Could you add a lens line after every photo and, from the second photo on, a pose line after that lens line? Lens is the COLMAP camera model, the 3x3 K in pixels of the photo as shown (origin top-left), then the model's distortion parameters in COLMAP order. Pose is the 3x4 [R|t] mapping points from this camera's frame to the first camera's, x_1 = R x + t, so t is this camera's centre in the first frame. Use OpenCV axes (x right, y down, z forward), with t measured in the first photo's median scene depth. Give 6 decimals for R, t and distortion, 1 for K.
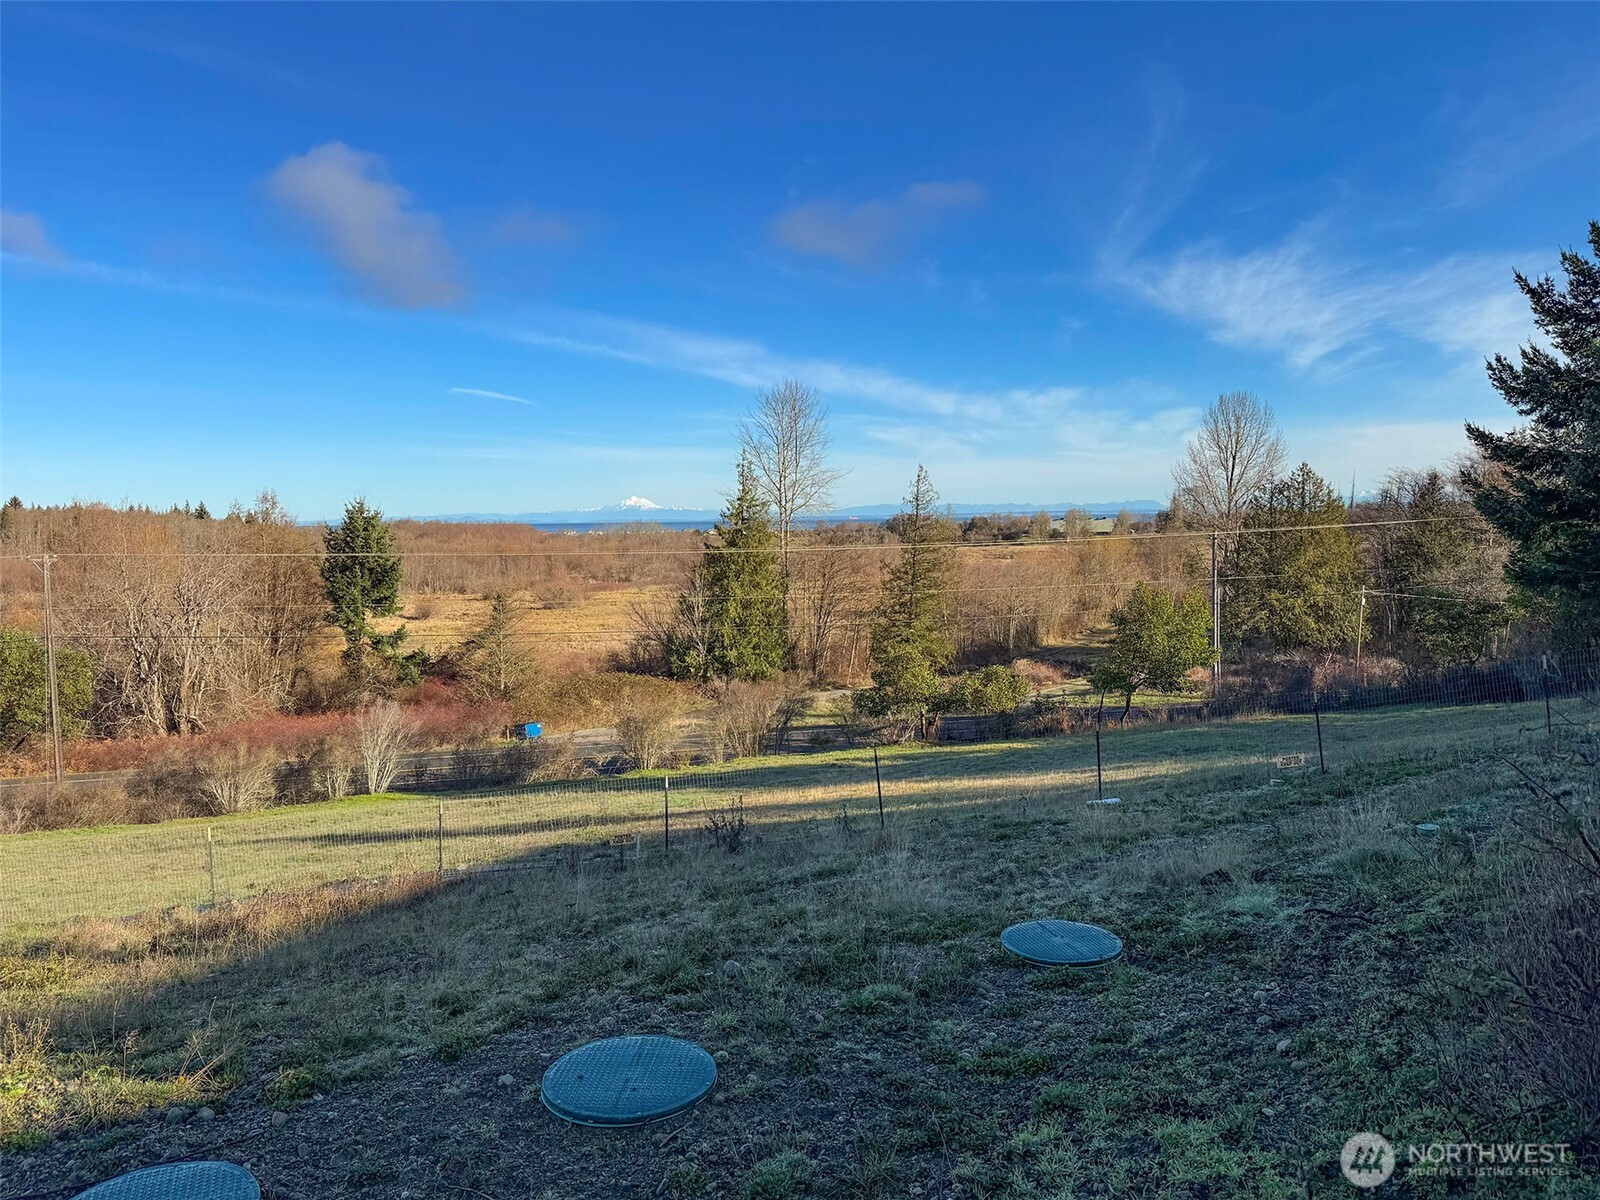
lens RADIAL K [[1133.2, 0, 856.8], [0, 1133.2, 637.2], [0, 0, 1]] dist [0.082226, -0.087096]
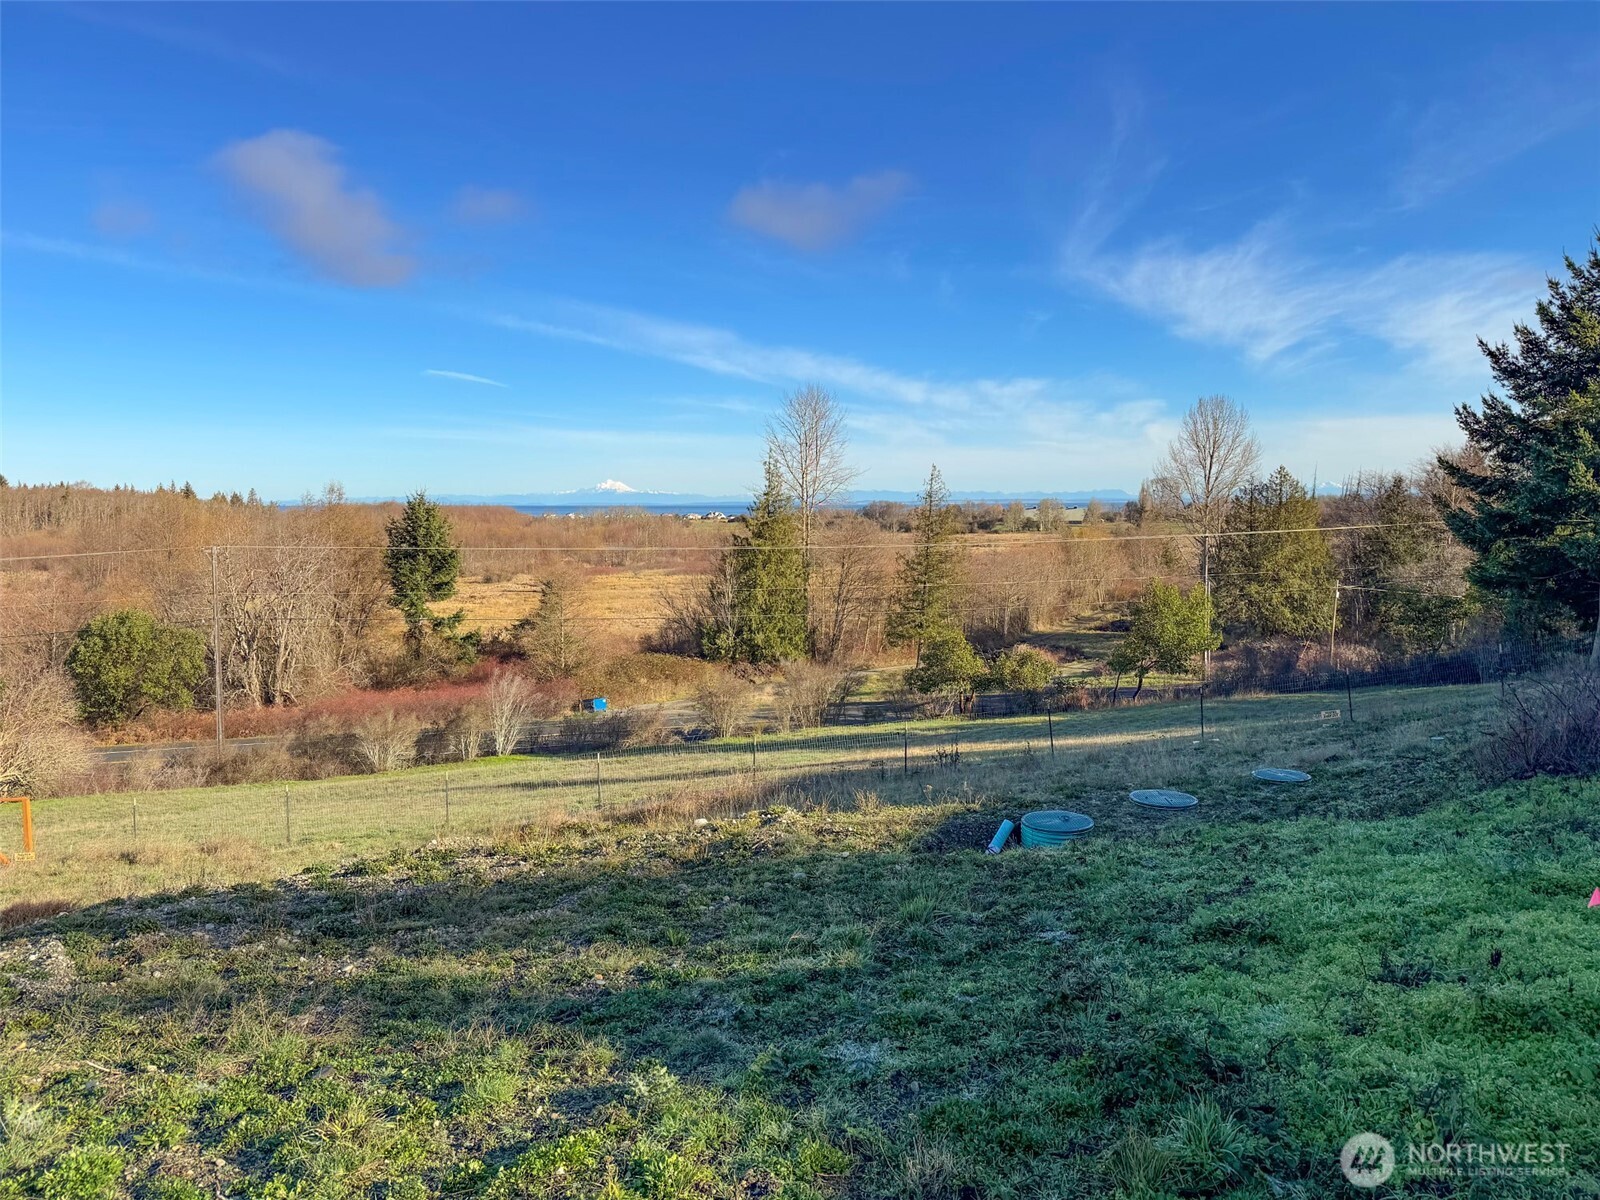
lens RADIAL K [[1133.2, 0, 841.2], [0, 1133.2, 591.7], [0, 0, 1]] dist [0.082226, -0.087096]
pose [[0.999708, 0.008750, 0.022544, -0.053896], [-0.008192, 0.999660, -0.024743, -0.001893], [-0.022753, 0.024551, 0.999440, -0.084481]]
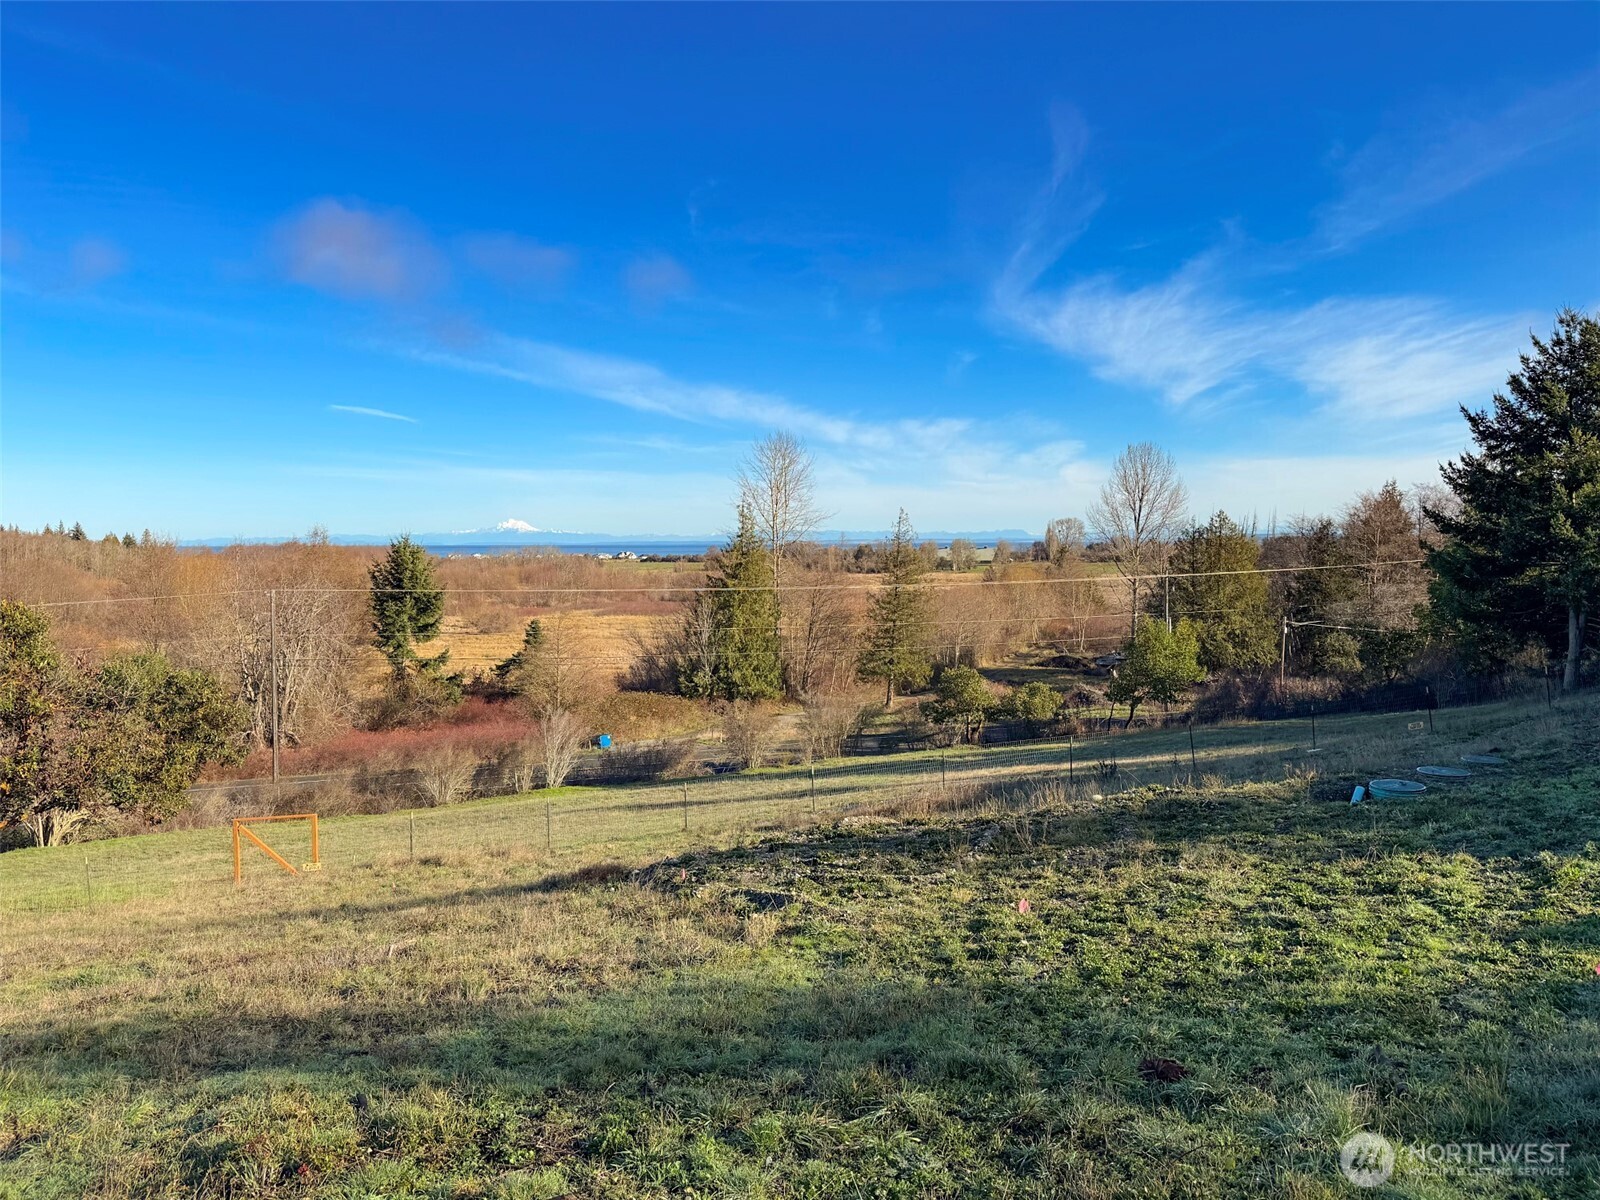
lens RADIAL K [[1133.2, 0, 813.3], [0, 1133.2, 602.5], [0, 0, 1]] dist [0.082226, -0.087096]
pose [[0.995427, 0.003734, 0.095455, -0.134778], [0.000969, 0.998790, -0.049176, -0.000498], [-0.095523, 0.049044, 0.994218, -0.123936]]
